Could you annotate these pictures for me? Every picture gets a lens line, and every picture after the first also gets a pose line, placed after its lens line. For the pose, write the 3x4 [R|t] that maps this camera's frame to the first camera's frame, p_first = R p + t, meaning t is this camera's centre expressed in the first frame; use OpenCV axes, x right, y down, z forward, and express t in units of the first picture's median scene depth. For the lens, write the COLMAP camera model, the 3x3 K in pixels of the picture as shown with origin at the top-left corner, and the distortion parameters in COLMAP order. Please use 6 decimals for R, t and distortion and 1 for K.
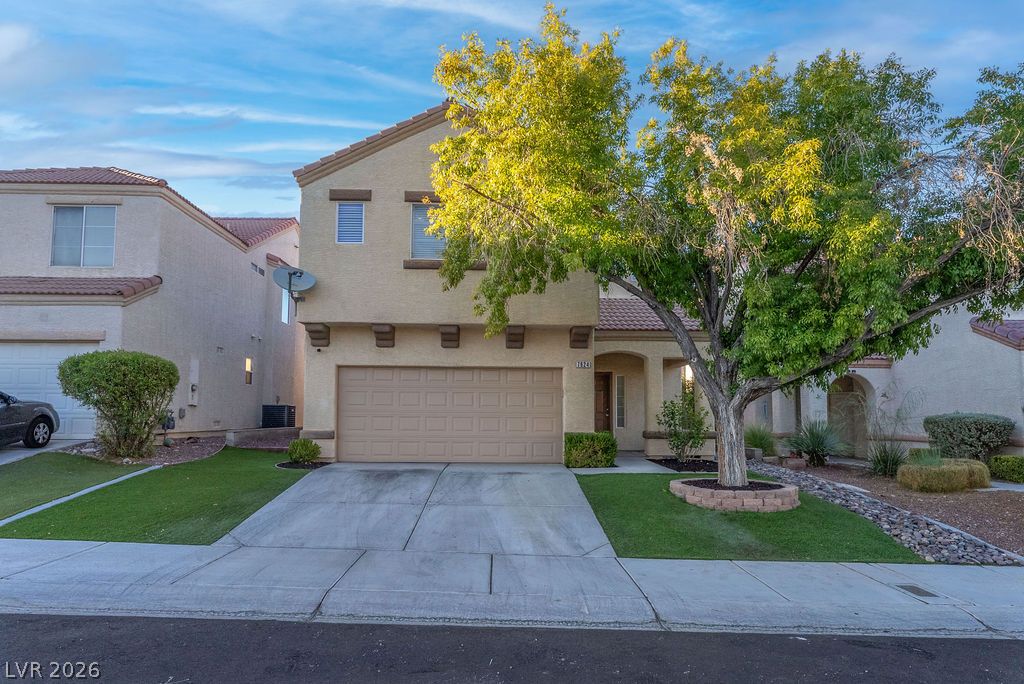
lens RADIAL K [[566.6, 0, 511.9], [0, 566.6, 316.7], [0, 0, 1]] dist [-0.005437, 0.001094]
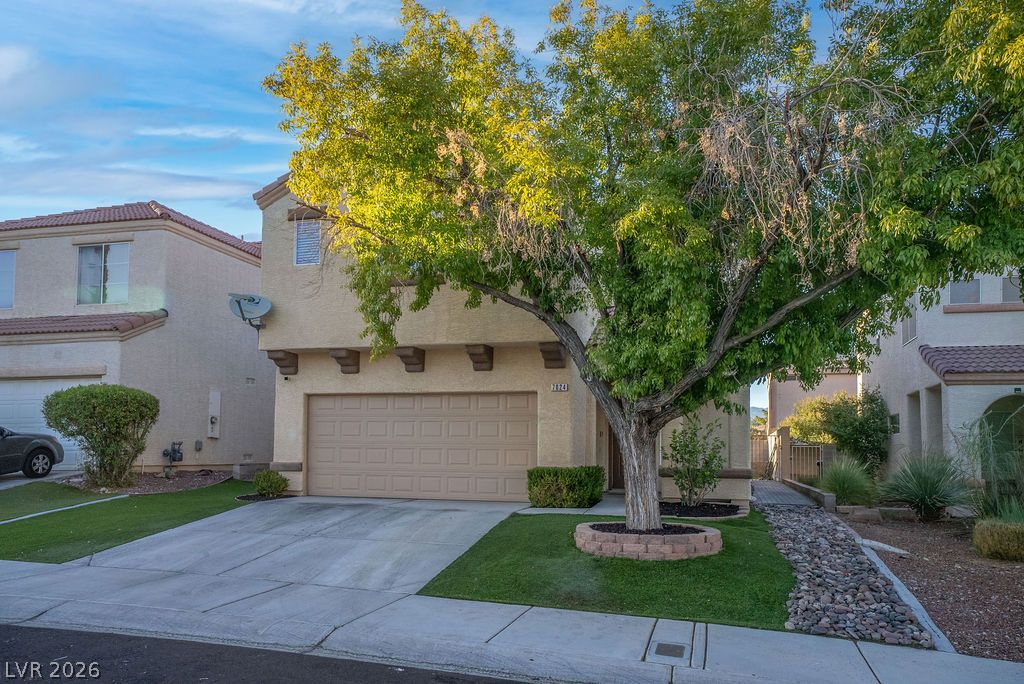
lens RADIAL K [[704.9, 0, 512.0], [0, 704.9, 342.0], [0, 0, 1]] dist [0.006272, 0.084395]
pose [[0.954800, -0.041269, -0.294371, 0.409280], [0.045457, 0.998939, 0.007397, 0.006492], [0.293754, -0.020444, 0.955662, -0.029620]]
